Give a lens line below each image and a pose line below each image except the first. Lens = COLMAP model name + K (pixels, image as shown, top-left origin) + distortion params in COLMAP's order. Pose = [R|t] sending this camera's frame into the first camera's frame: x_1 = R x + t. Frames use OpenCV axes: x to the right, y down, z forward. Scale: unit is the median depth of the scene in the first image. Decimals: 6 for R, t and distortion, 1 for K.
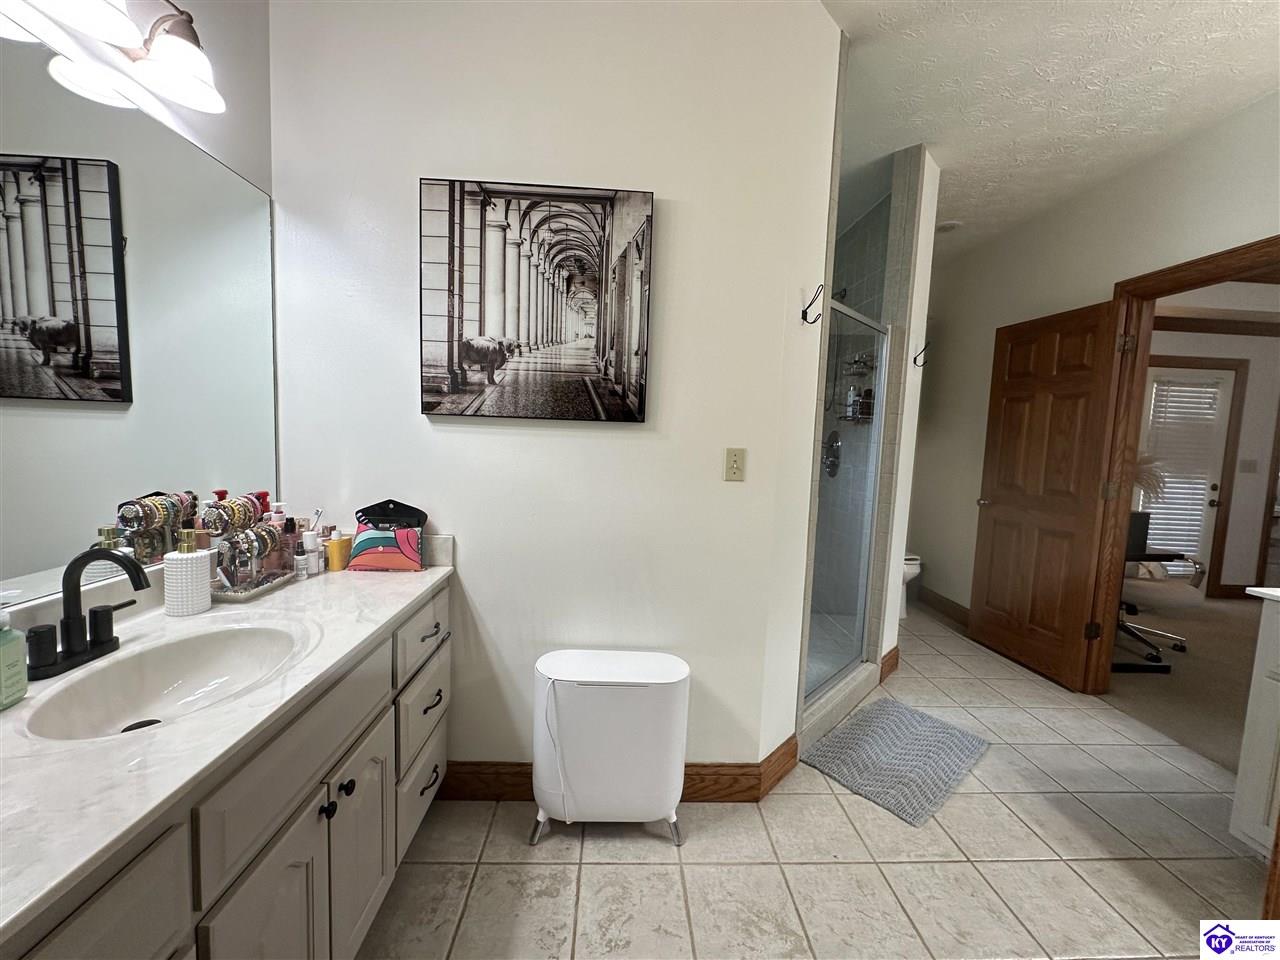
lens RADIAL K [[514.1, 0, 640.0], [0, 514.1, 480.0], [0, 0, 1]] dist [-0.002600, 0.000642]
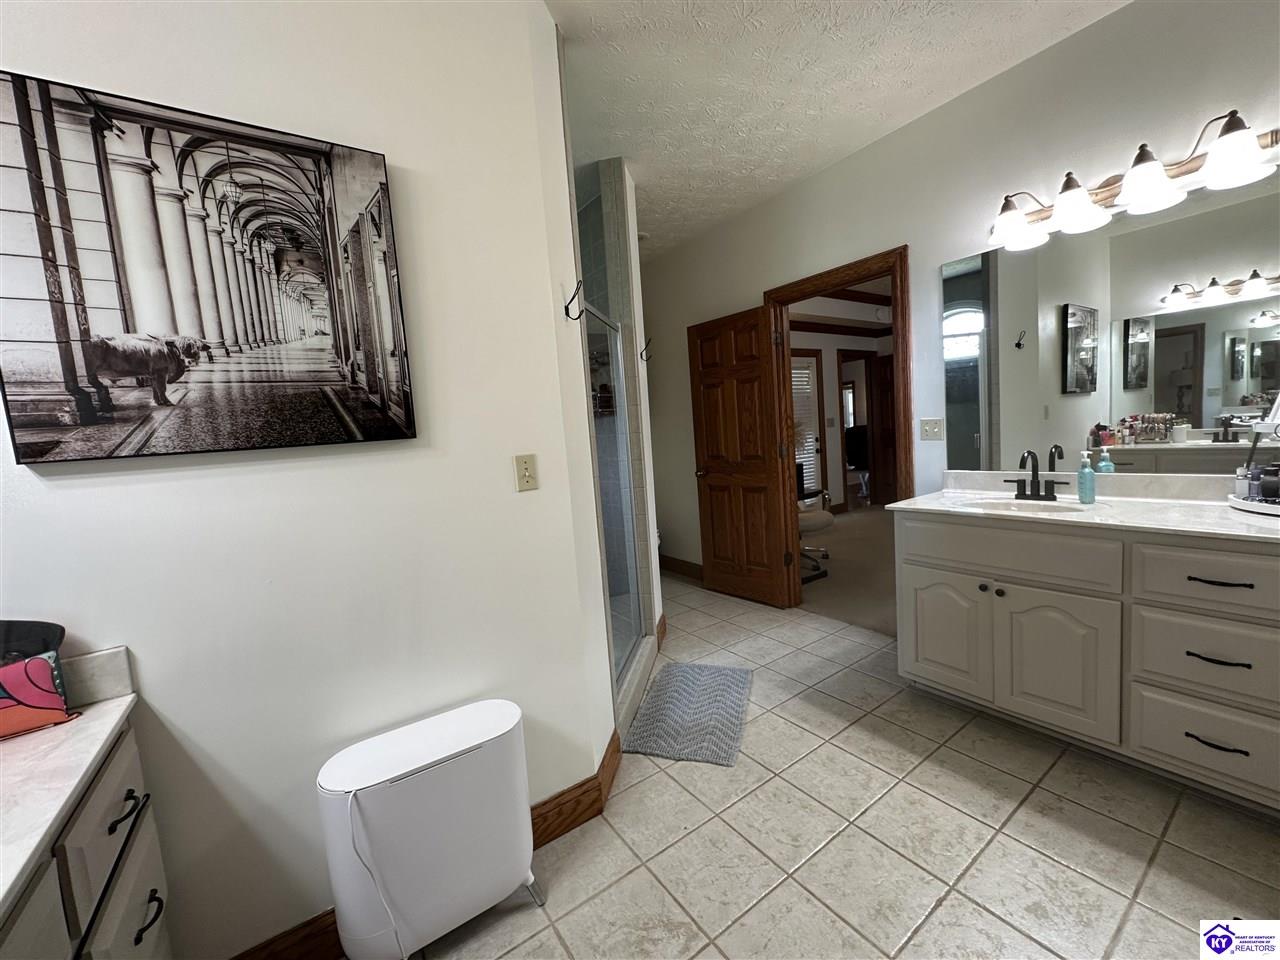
lens RADIAL K [[514.1, 0, 640.0], [0, 514.1, 480.0], [0, 0, 1]] dist [-0.002600, 0.000642]
pose [[0.839566, -0.151694, 0.521649, -0.132206], [0.152035, 0.987463, 0.042460, -0.026432], [-0.521550, 0.043661, 0.852103, 0.119695]]
